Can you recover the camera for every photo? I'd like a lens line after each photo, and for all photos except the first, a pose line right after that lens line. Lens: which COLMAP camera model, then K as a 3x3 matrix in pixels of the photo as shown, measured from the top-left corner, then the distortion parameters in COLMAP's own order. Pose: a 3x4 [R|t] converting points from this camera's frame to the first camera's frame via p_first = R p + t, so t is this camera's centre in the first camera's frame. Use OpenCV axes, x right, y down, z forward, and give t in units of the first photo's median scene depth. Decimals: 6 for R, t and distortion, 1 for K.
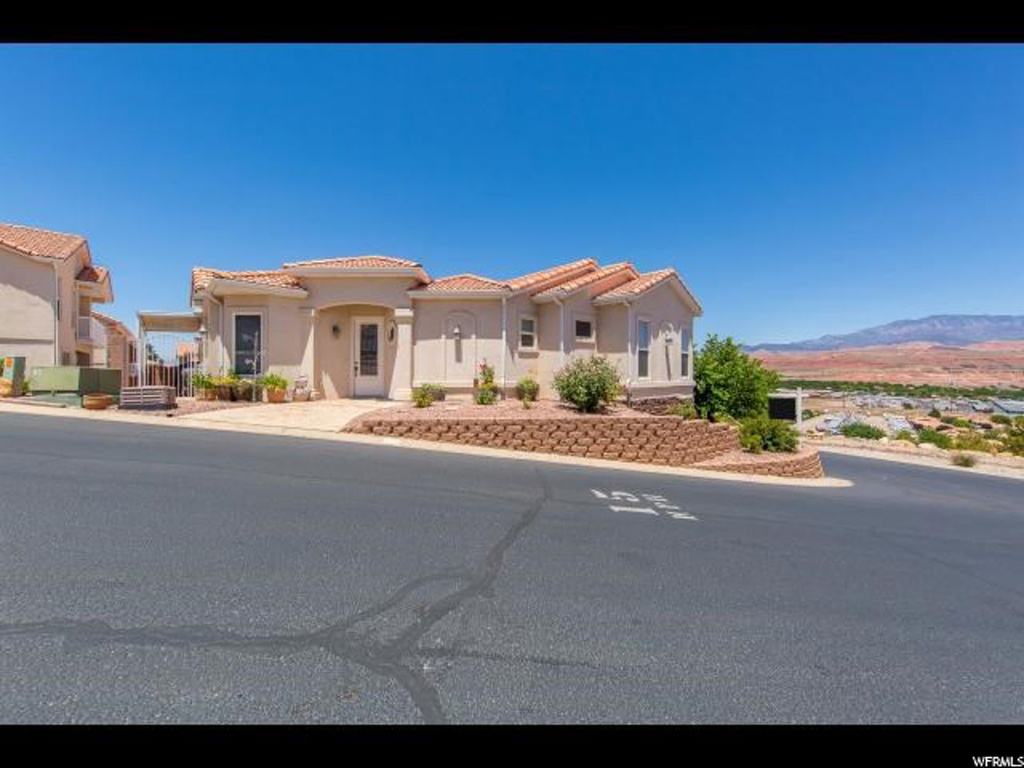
lens RADIAL K [[388.0, 0, 514.1], [0, 388.0, 382.2], [0, 0, 1]] dist [0.011751, -0.000002]
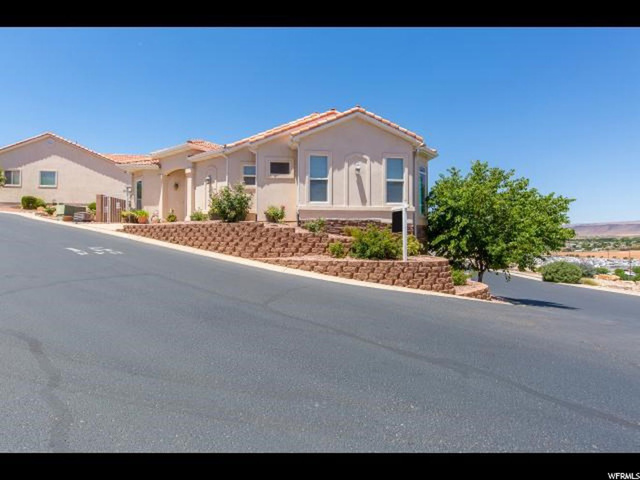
lens RADIAL K [[320.5, 0, 320.3], [0, 320.5, 240.8], [0, 0, 1]] dist [-0.003283, -0.000313]
pose [[0.816040, 0.010018, -0.577908, 0.984406], [-0.014660, 0.999887, -0.003367, 0.120933], [0.577809, 0.011220, 0.816095, 0.193848]]
